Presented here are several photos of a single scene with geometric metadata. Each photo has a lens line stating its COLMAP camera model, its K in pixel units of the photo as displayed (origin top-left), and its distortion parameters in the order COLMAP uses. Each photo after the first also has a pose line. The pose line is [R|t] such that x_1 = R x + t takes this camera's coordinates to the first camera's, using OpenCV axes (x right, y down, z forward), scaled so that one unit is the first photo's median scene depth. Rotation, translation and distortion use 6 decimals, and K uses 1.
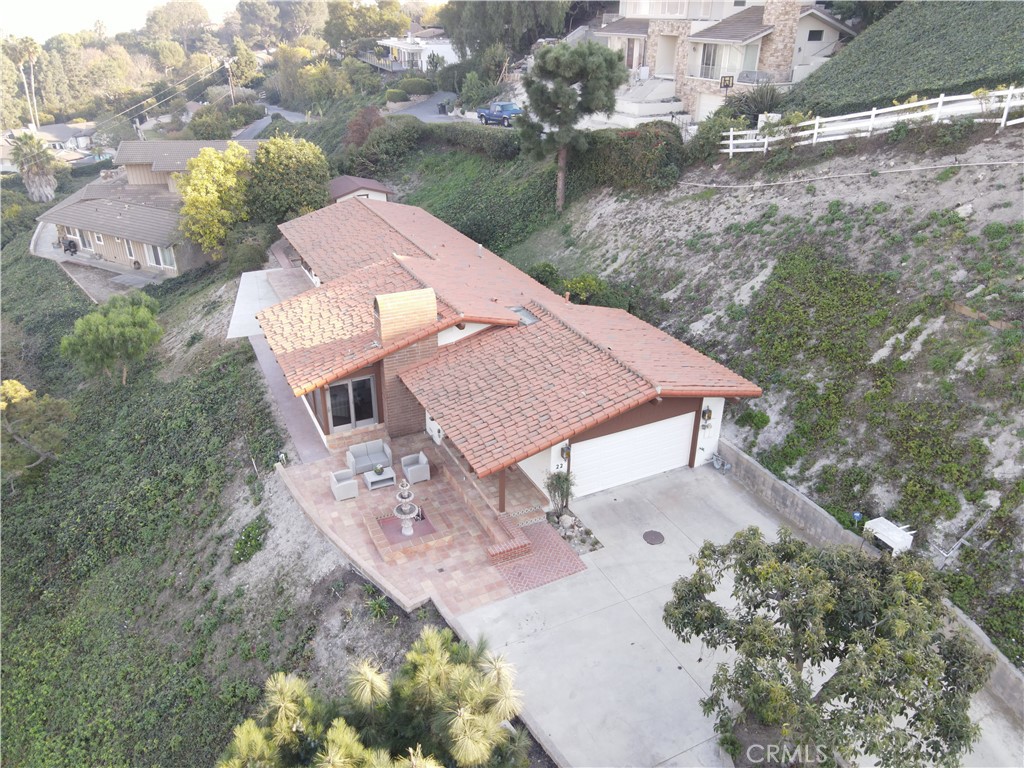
lens RADIAL K [[748.0, 0, 509.6], [0, 748.0, 385.1], [0, 0, 1]] dist [0.009580, 0.008504]
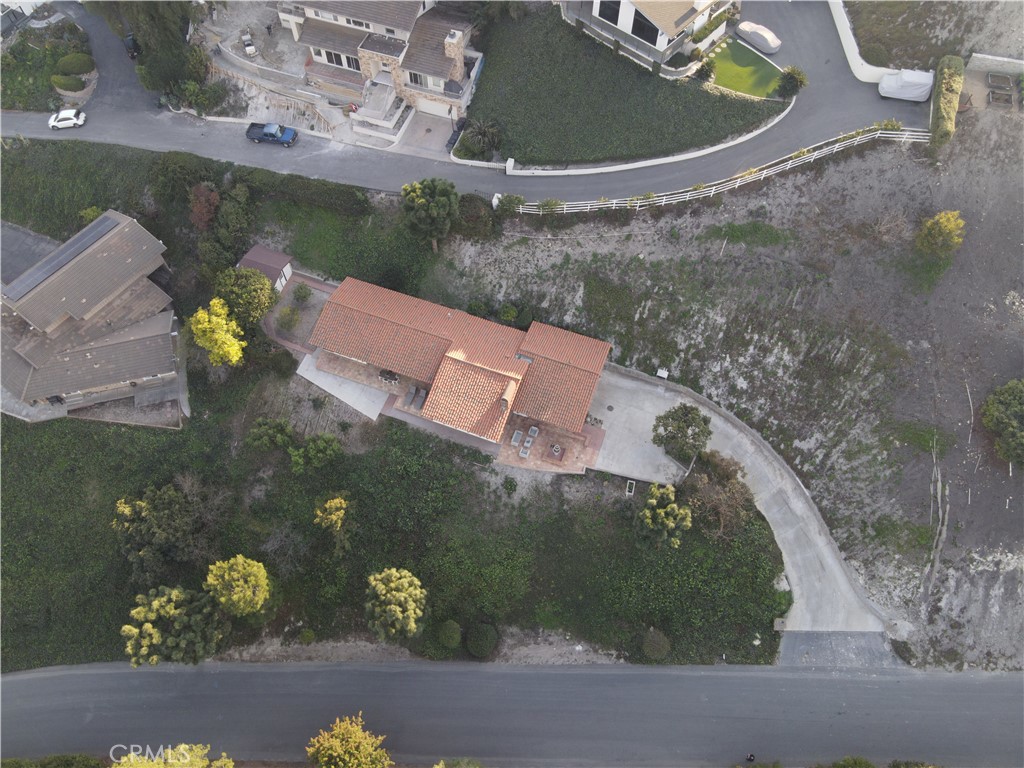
lens RADIAL K [[748.0, 0, 511.8], [0, 748.0, 382.8], [0, 0, 1]] dist [0.009580, 0.008504]
pose [[0.728785, -0.598841, 0.332058, -1.009666], [0.316240, 0.724478, 0.612473, -1.785041], [-0.607343, -0.341351, 0.717366, -0.939974]]
